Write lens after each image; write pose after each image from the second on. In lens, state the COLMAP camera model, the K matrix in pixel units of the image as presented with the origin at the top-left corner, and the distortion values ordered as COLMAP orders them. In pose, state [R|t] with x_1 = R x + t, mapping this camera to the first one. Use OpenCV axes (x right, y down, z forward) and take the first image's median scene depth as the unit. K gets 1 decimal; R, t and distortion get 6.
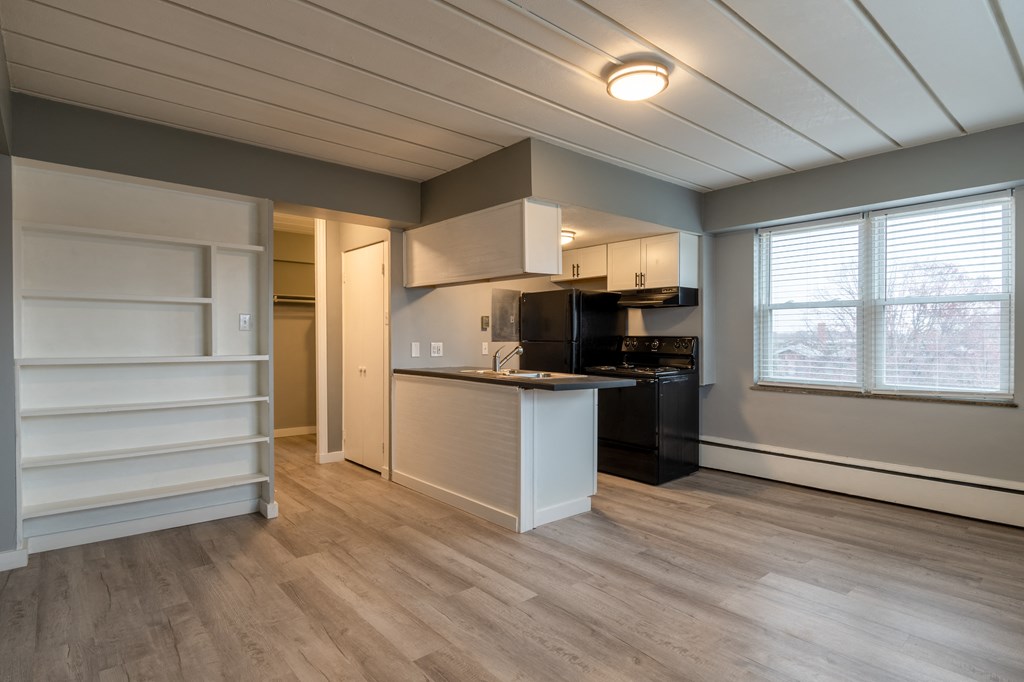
lens RADIAL K [[538.4, 0, 512.4], [0, 538.4, 337.5], [0, 0, 1]] dist [0.003715, 0.000397]
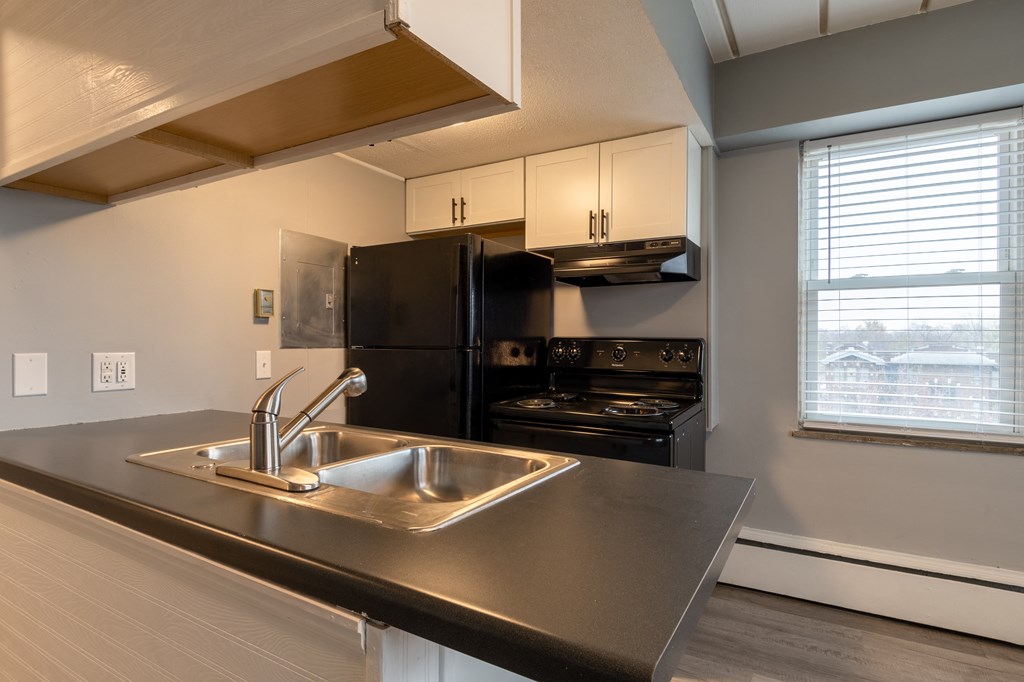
lens RADIAL K [[538.4, 0, 507.0], [0, 538.4, 339.7], [0, 0, 1]] dist [0.003715, 0.000397]
pose [[0.949348, 0.002737, 0.314215, -0.000760], [-0.002458, 0.999996, -0.001285, 0.000509], [-0.314218, 0.000448, 0.949351, 0.528675]]
